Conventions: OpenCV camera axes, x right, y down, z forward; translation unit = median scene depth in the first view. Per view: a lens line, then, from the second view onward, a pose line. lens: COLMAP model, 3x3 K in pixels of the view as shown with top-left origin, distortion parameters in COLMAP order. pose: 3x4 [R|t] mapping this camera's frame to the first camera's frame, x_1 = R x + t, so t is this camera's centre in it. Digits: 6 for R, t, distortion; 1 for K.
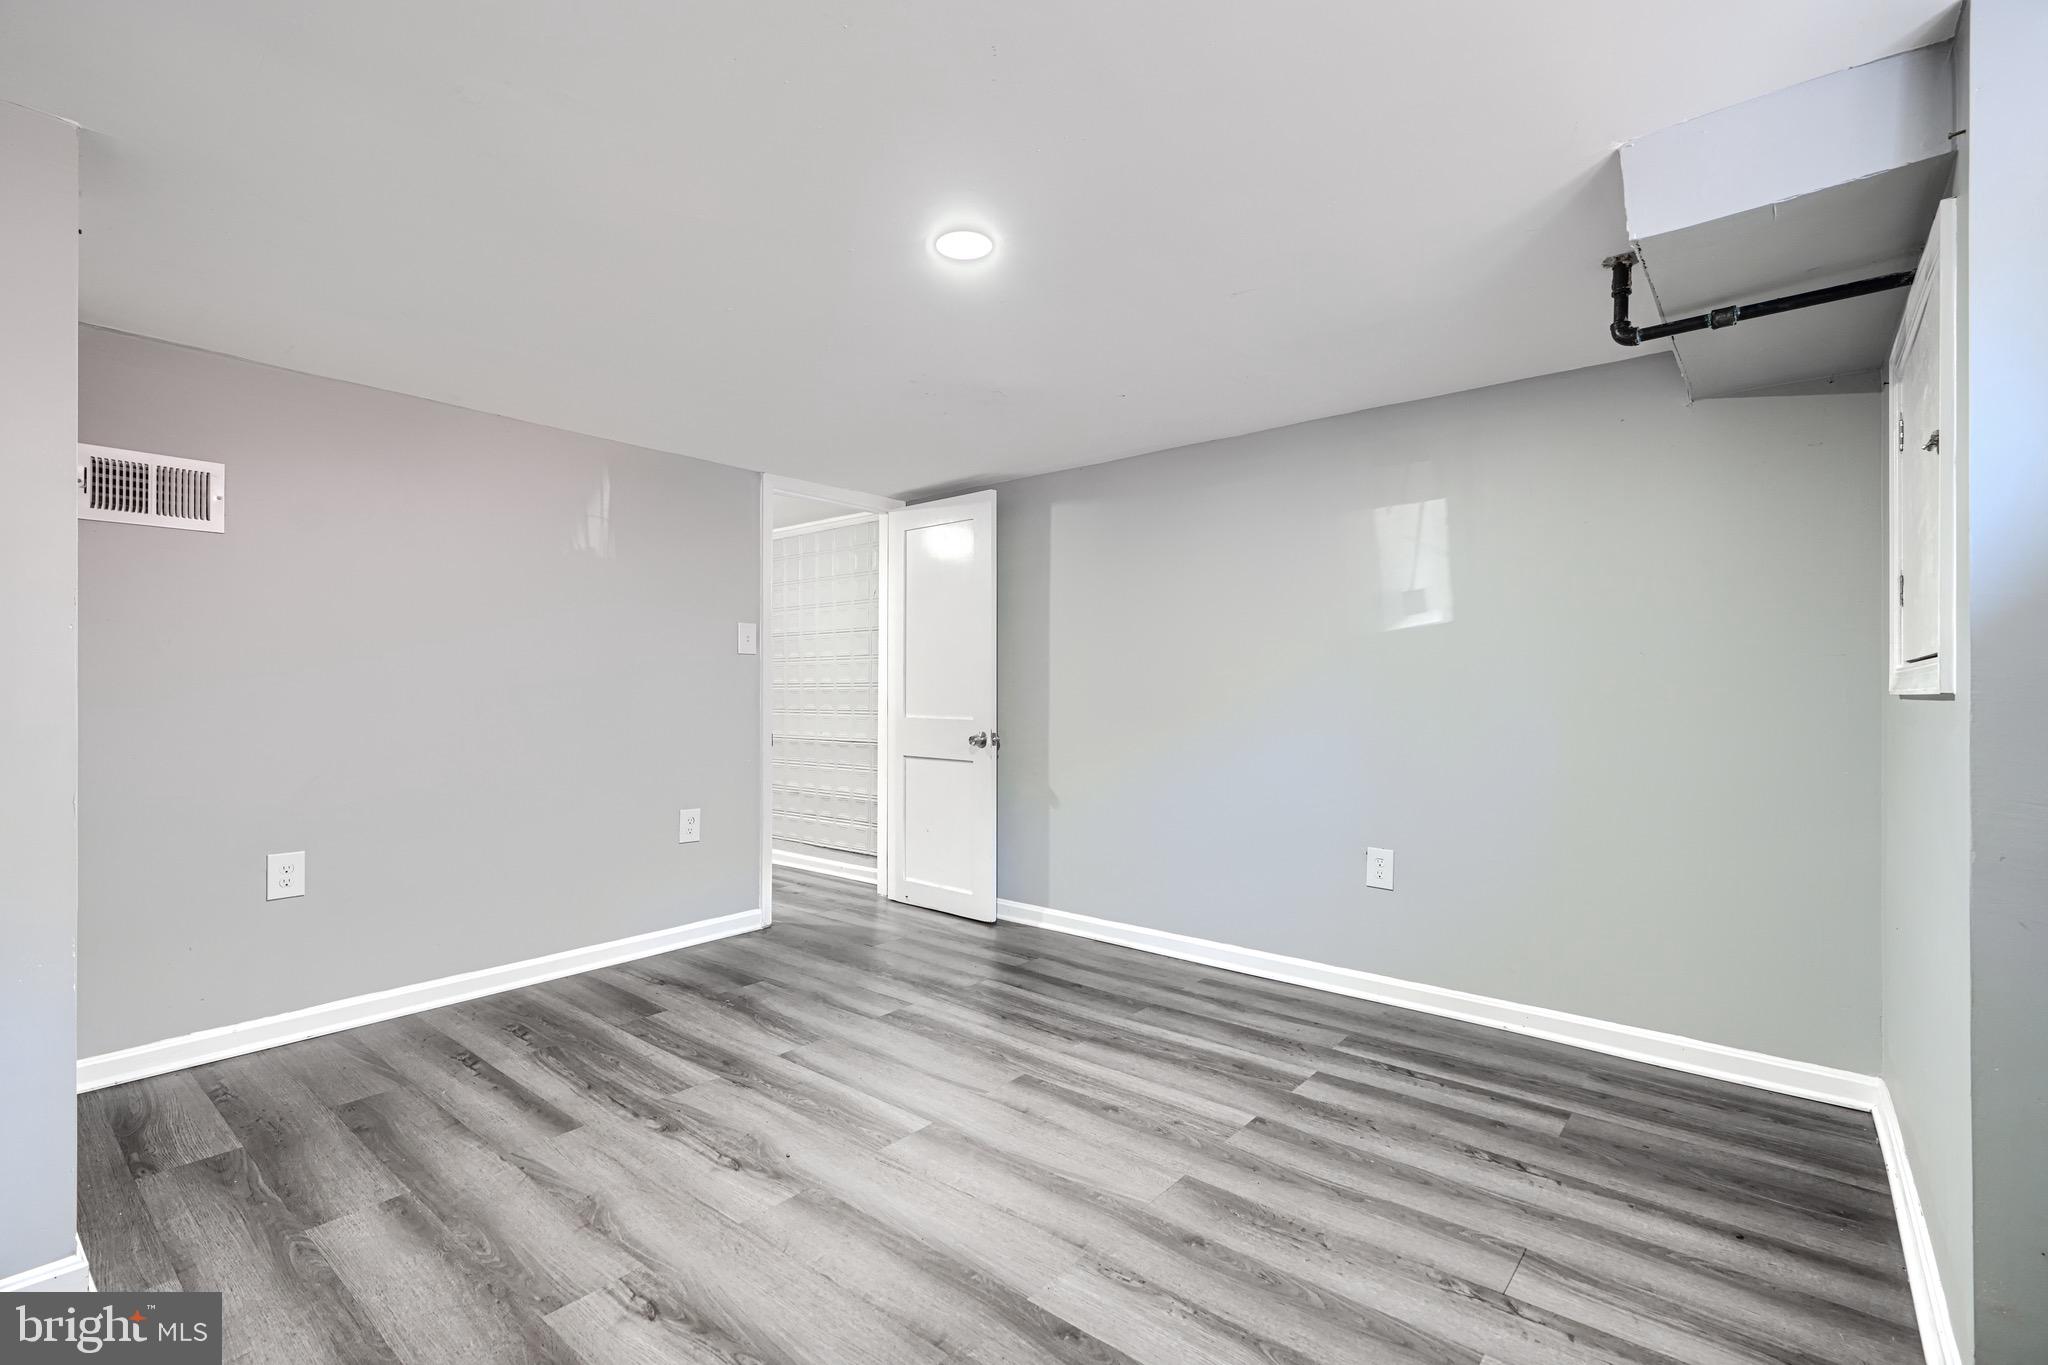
lens RADIAL K [[924.2, 0, 1023.0], [0, 924.2, 690.0], [0, 0, 1]] dist [-0.001699, -0.000309]
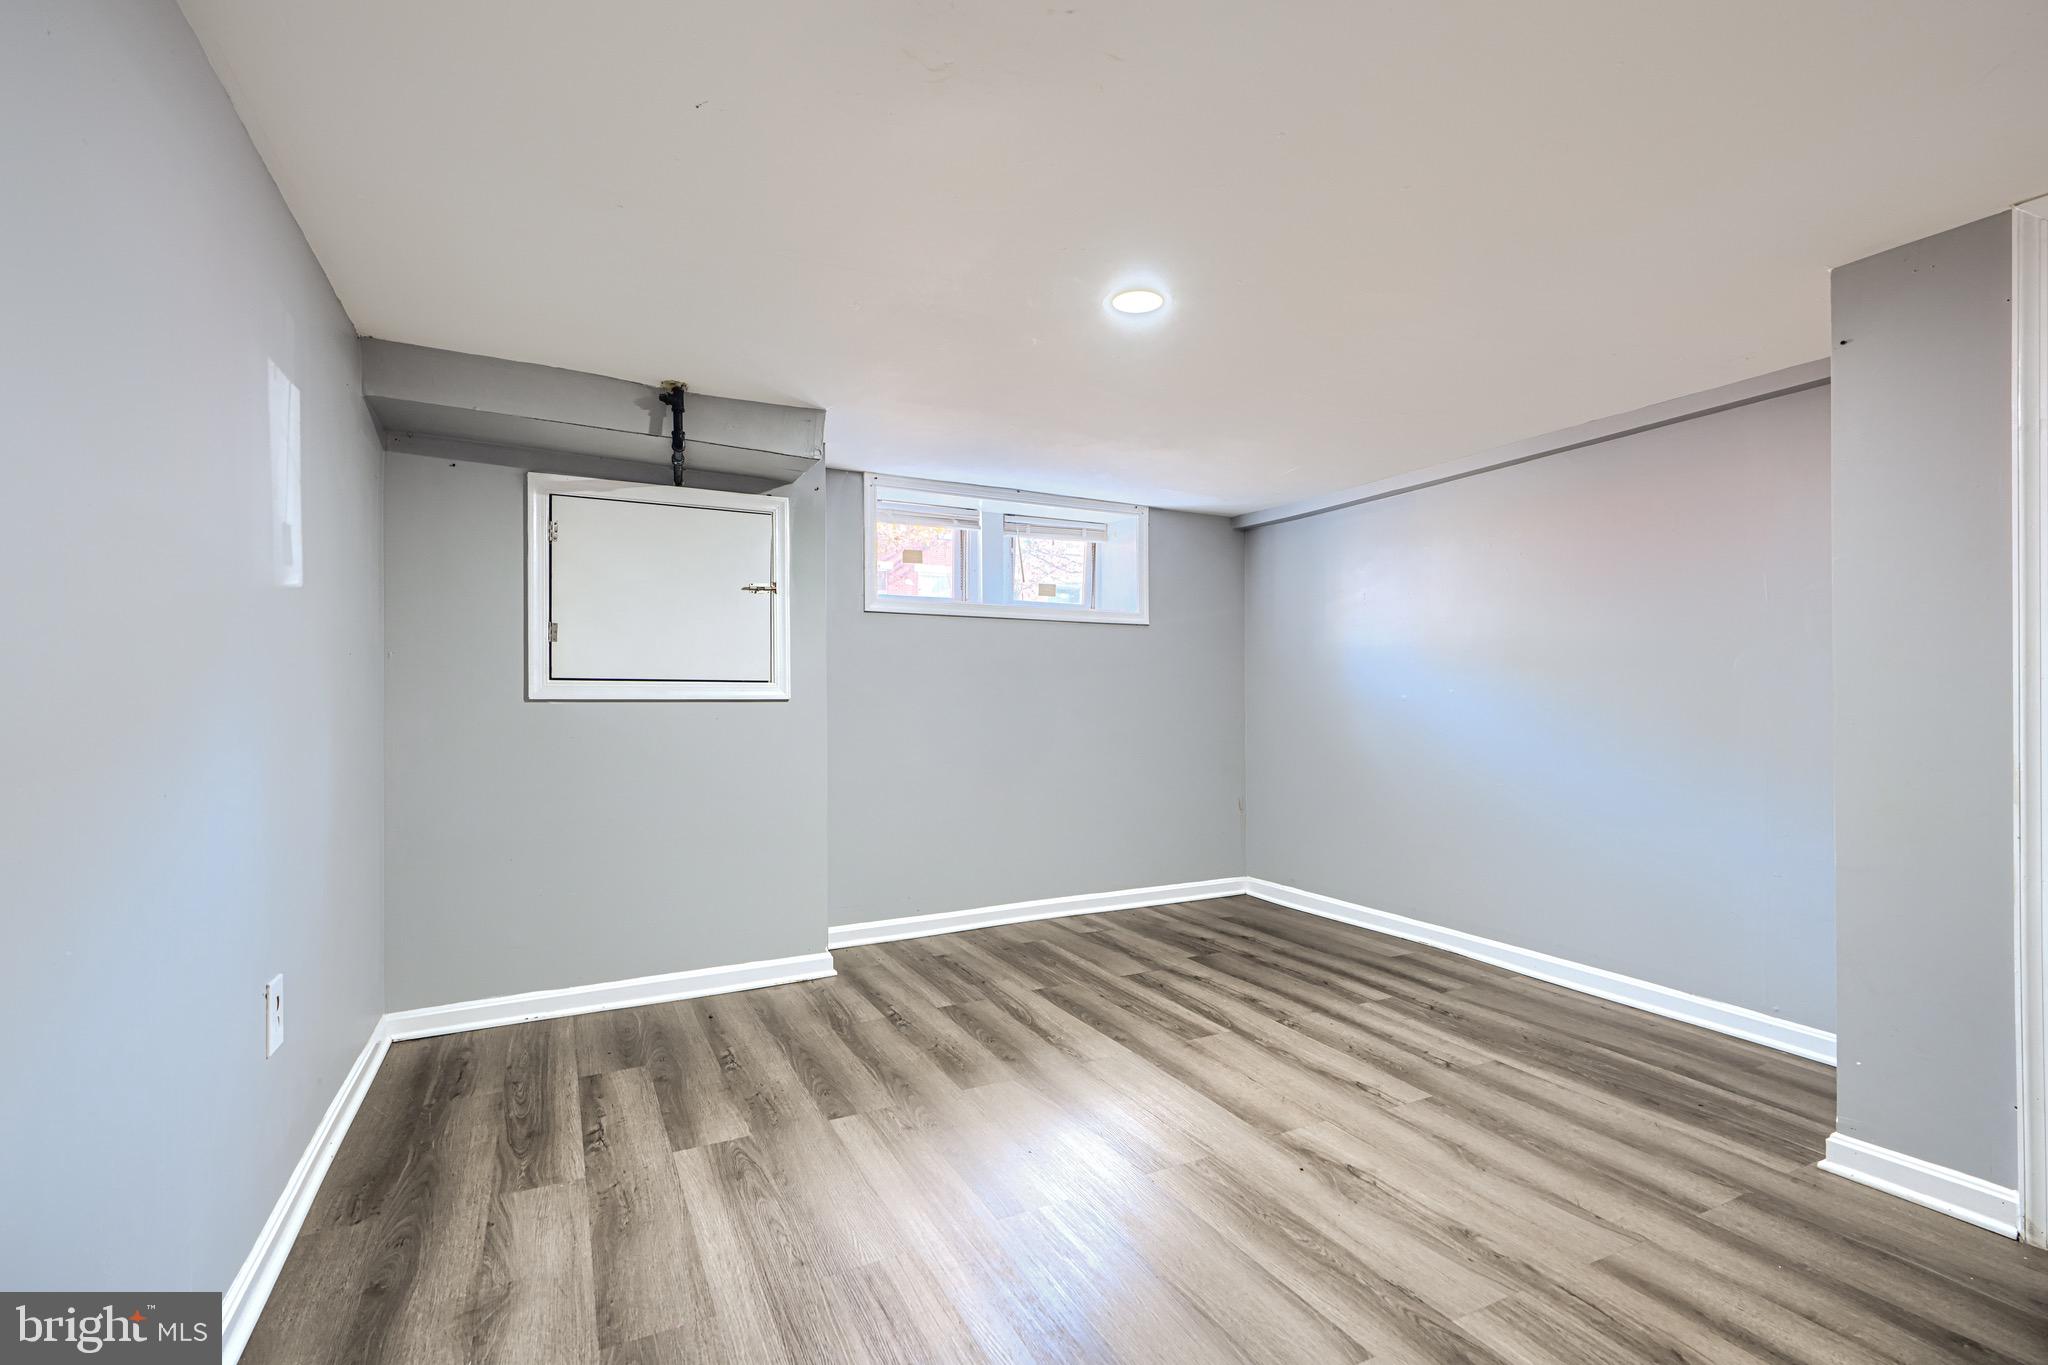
lens RADIAL K [[924.2, 0, 1026.2], [0, 924.2, 694.0], [0, 0, 1]] dist [-0.001699, -0.000309]
pose [[-0.920490, 0.002388, 0.390760, -0.360983], [-0.002089, 0.999937, -0.011031, 0.009671], [-0.390762, -0.010970, -0.920427, 1.973465]]
